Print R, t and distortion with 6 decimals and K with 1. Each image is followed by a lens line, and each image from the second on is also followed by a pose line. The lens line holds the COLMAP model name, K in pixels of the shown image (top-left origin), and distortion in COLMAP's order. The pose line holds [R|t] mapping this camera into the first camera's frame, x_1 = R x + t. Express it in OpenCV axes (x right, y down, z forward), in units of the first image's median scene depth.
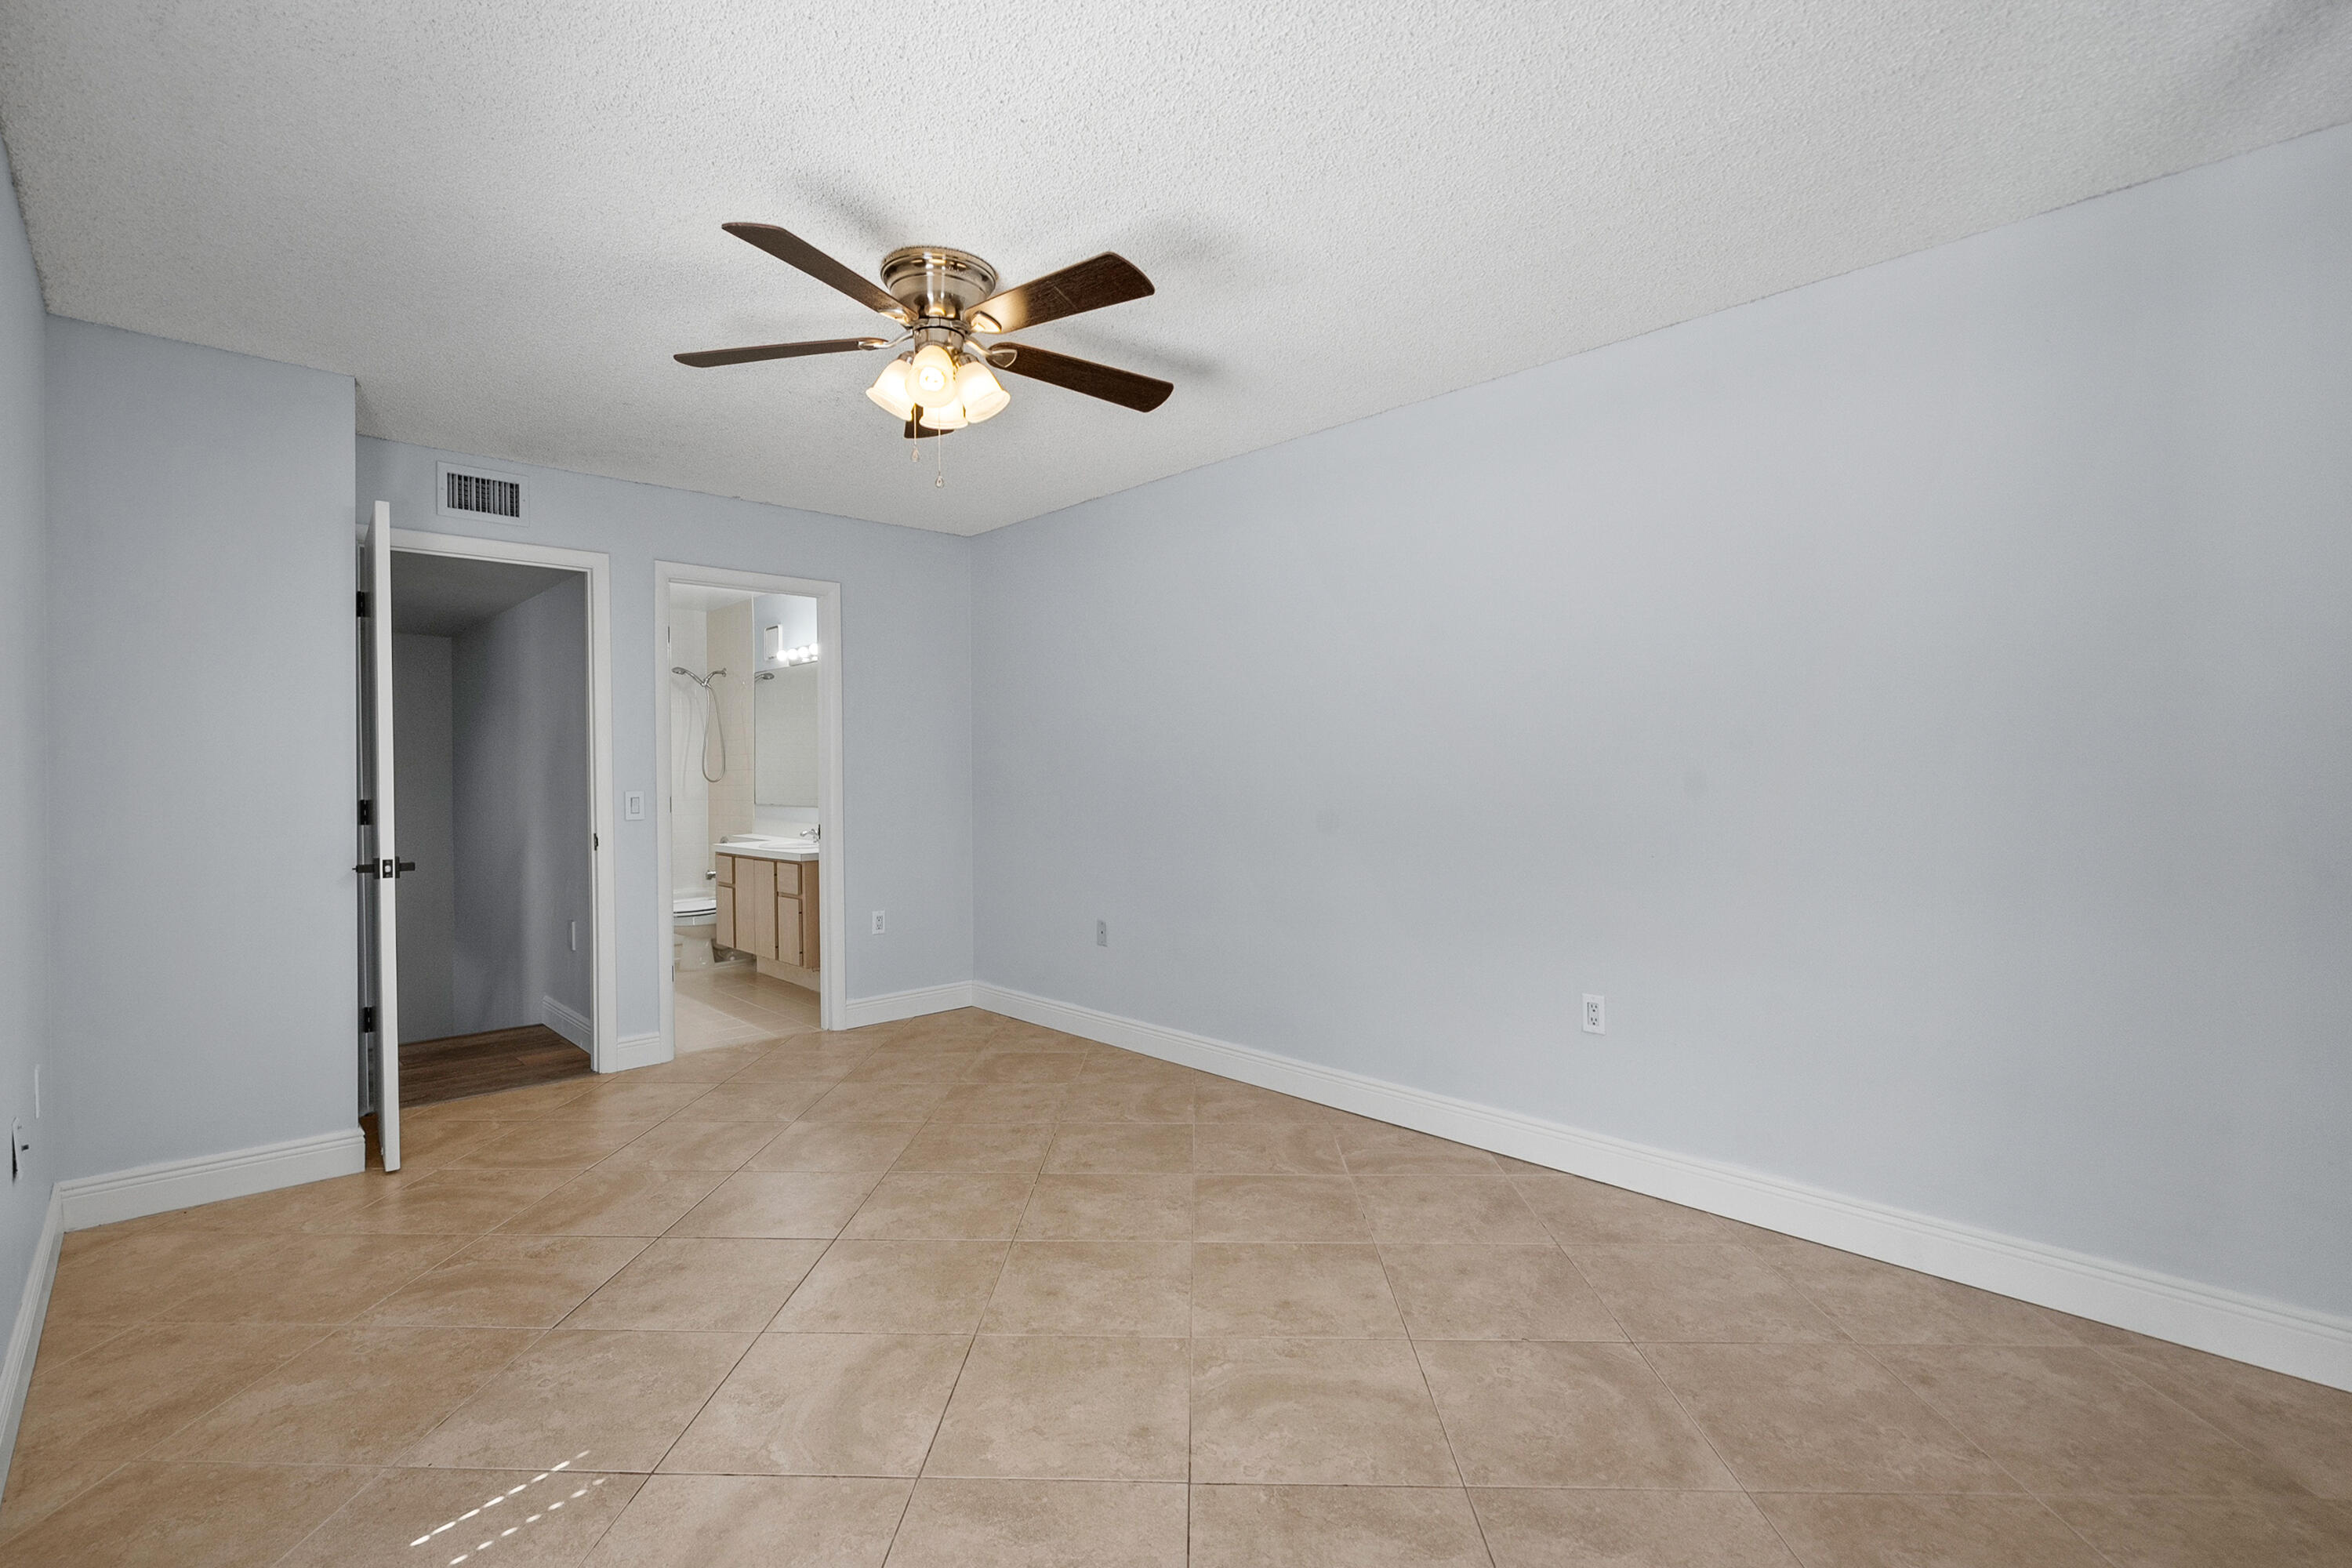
lens RADIAL K [[1072.1, 0, 1164.5], [0, 1072.1, 777.4], [0, 0, 1]] dist [-0.010955, 0.000466]
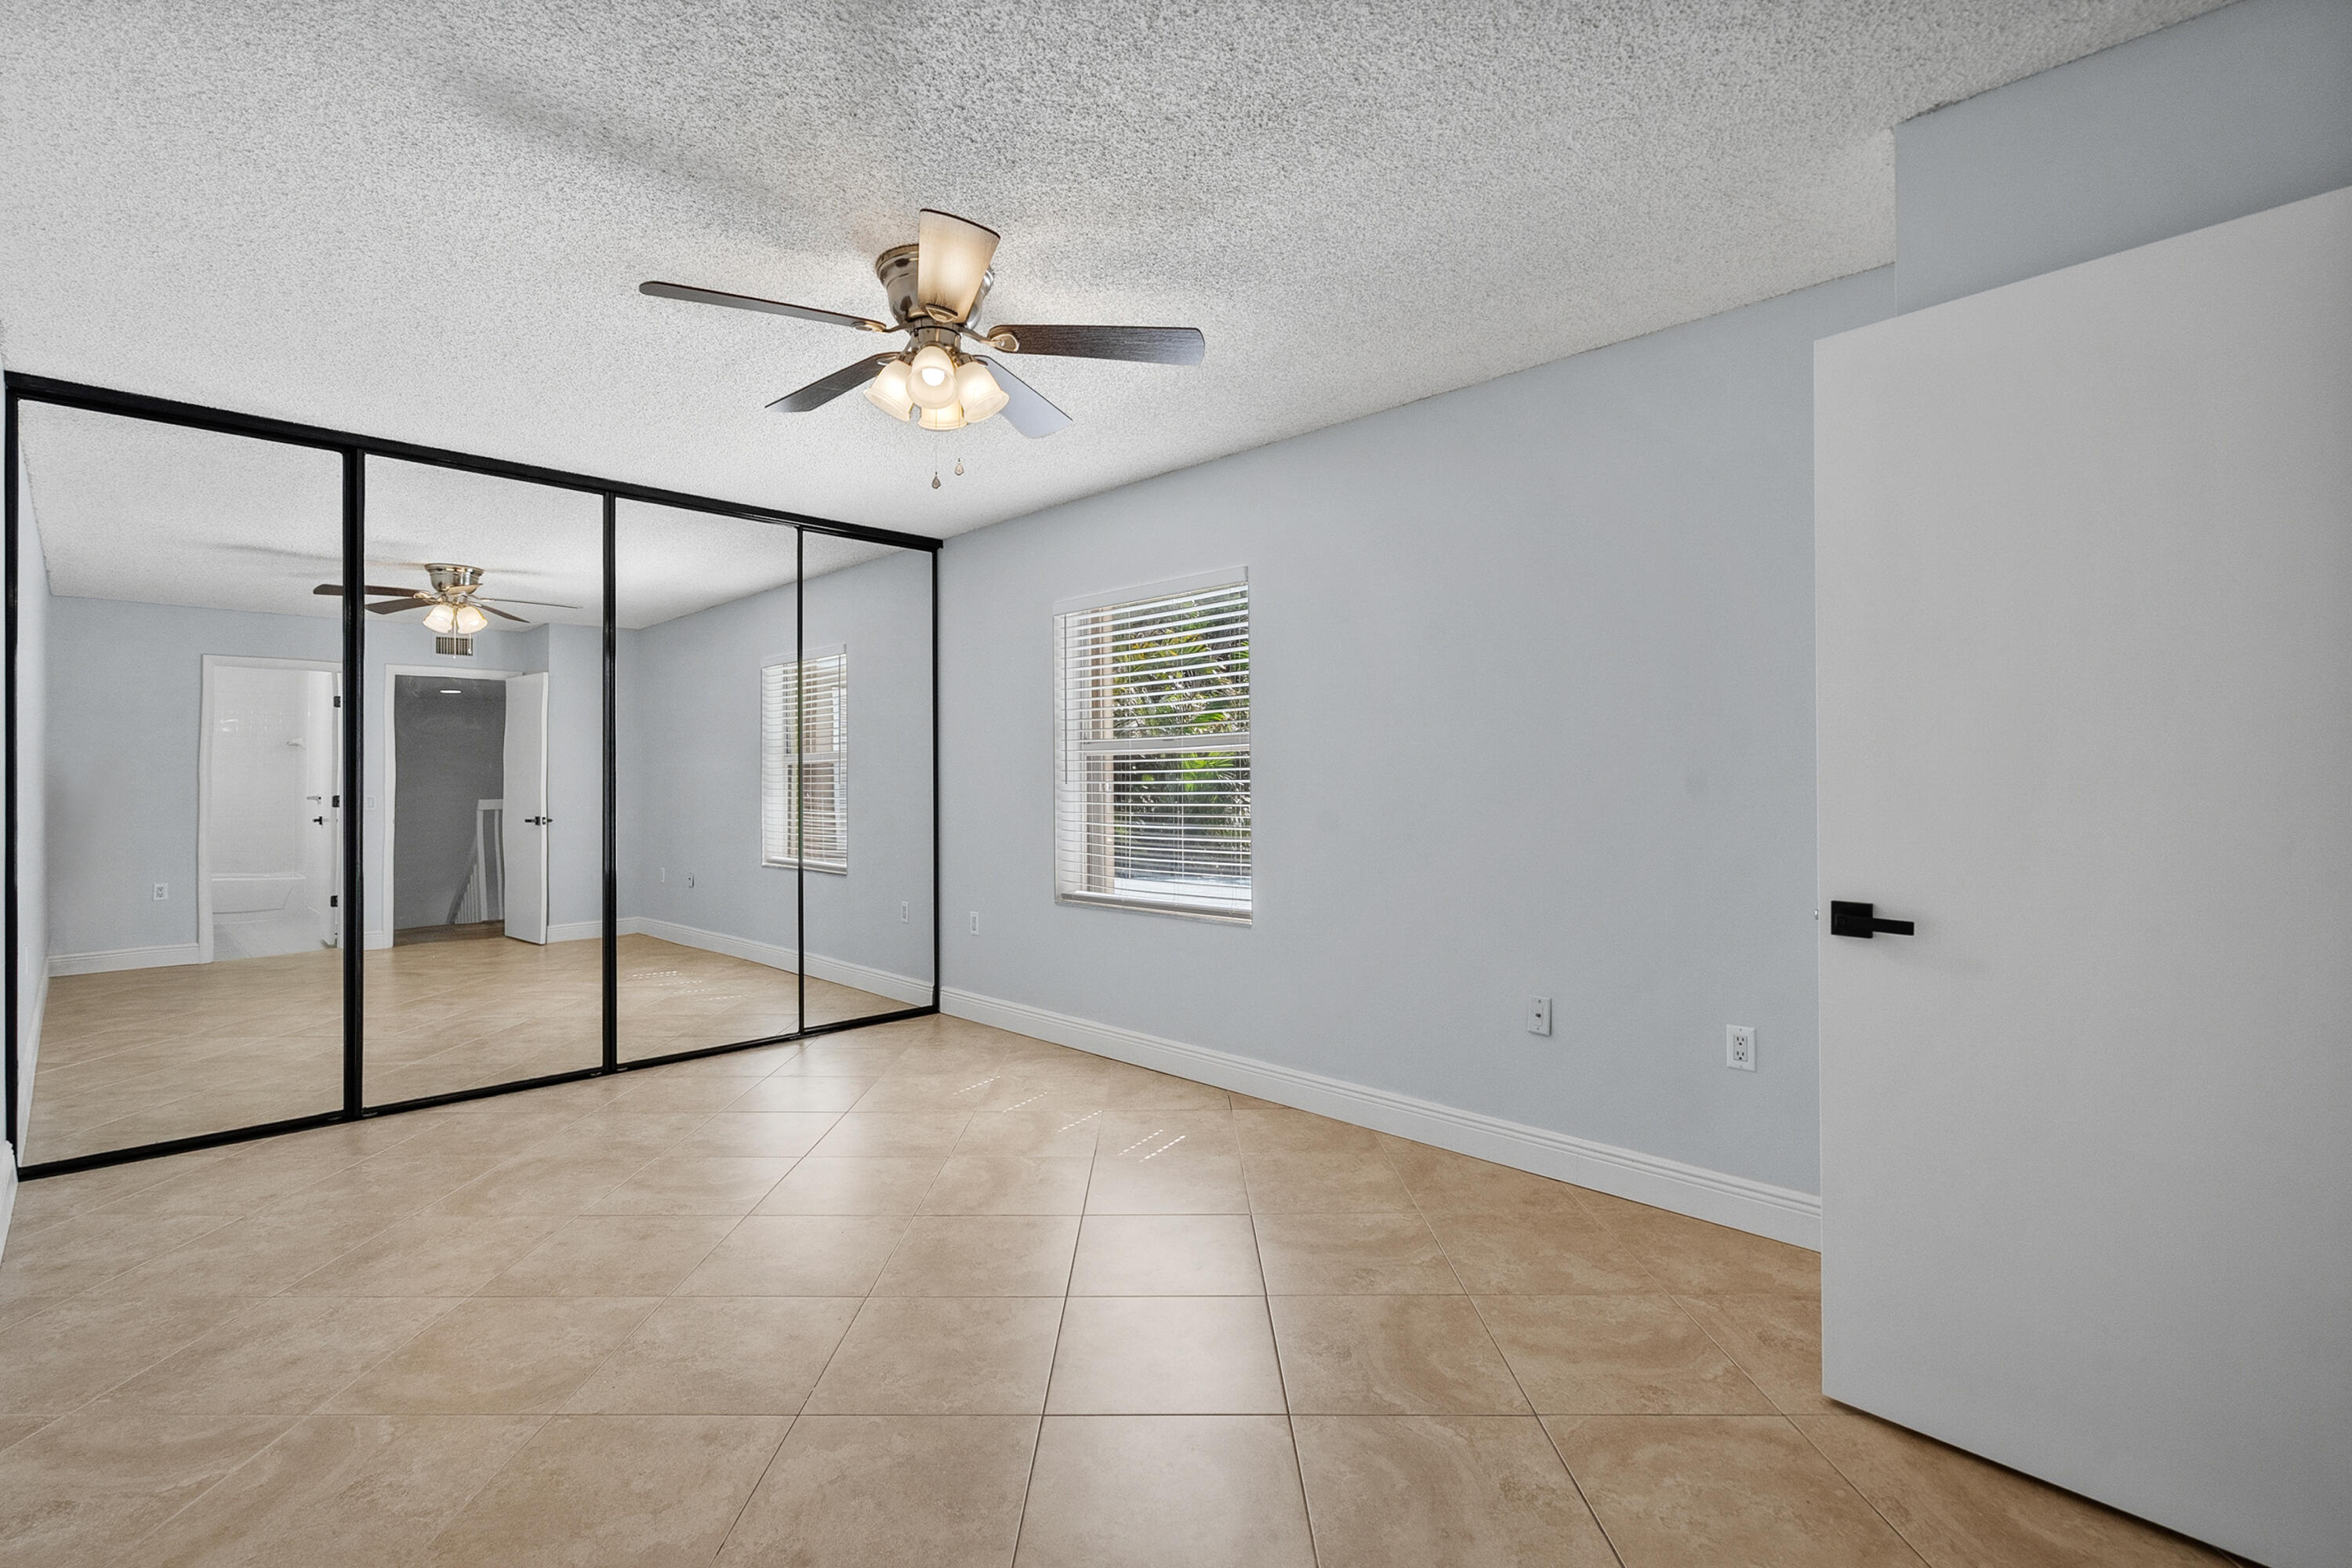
lens RADIAL K [[1072.1, 0, 1164.5], [0, 1072.1, 777.4], [0, 0, 1]] dist [-0.010955, 0.000466]
pose [[-0.999522, 0.010311, -0.029146, -0.413314], [0.010285, 0.999947, 0.001070, -0.002239], [0.029156, 0.000770, -0.999575, 2.124703]]
